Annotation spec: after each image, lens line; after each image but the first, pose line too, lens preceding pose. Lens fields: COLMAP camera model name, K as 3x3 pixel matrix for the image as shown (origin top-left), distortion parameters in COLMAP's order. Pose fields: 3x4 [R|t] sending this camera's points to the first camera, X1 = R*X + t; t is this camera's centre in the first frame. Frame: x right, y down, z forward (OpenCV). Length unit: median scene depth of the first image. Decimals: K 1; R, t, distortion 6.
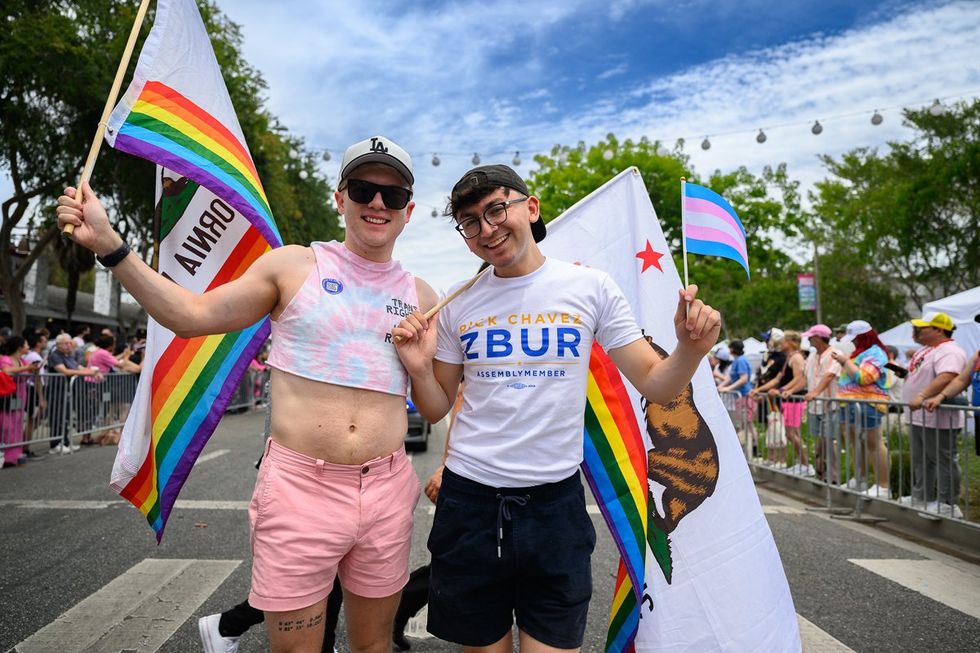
lens RADIAL K [[654.8, 0, 491.8], [0, 654.8, 343.1], [0, 0, 1]] dist [0.003654, -0.037449]
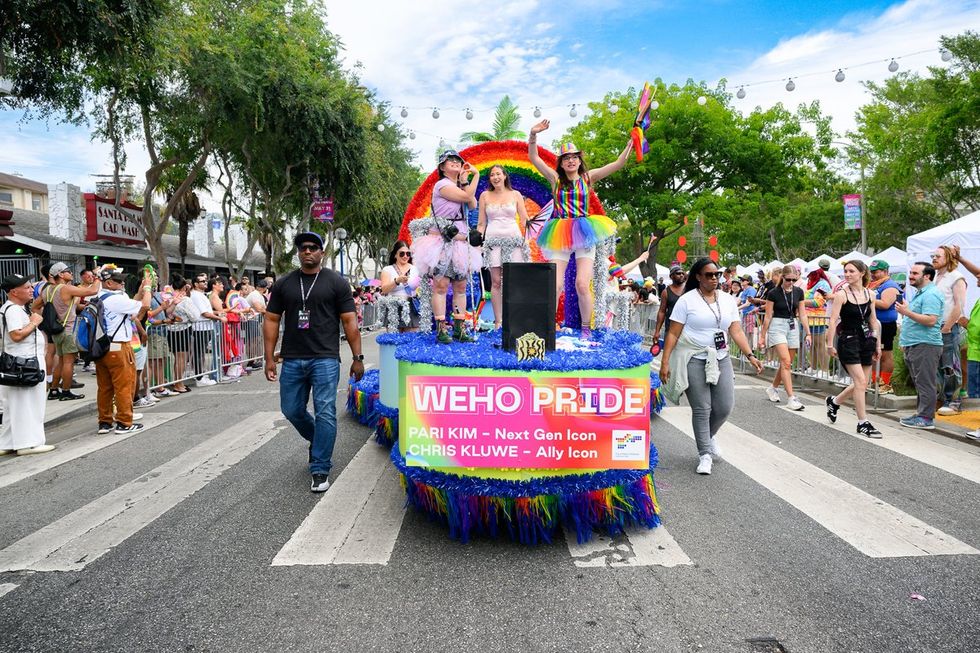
lens RADIAL K [[654.8, 0, 491.8], [0, 654.8, 343.1], [0, 0, 1]] dist [0.003654, -0.037449]
pose [[0.995706, -0.025141, -0.089088, -0.008527], [0.035239, 0.992896, 0.113651, -0.010915], [0.085598, -0.116302, 0.989518, -0.141367]]
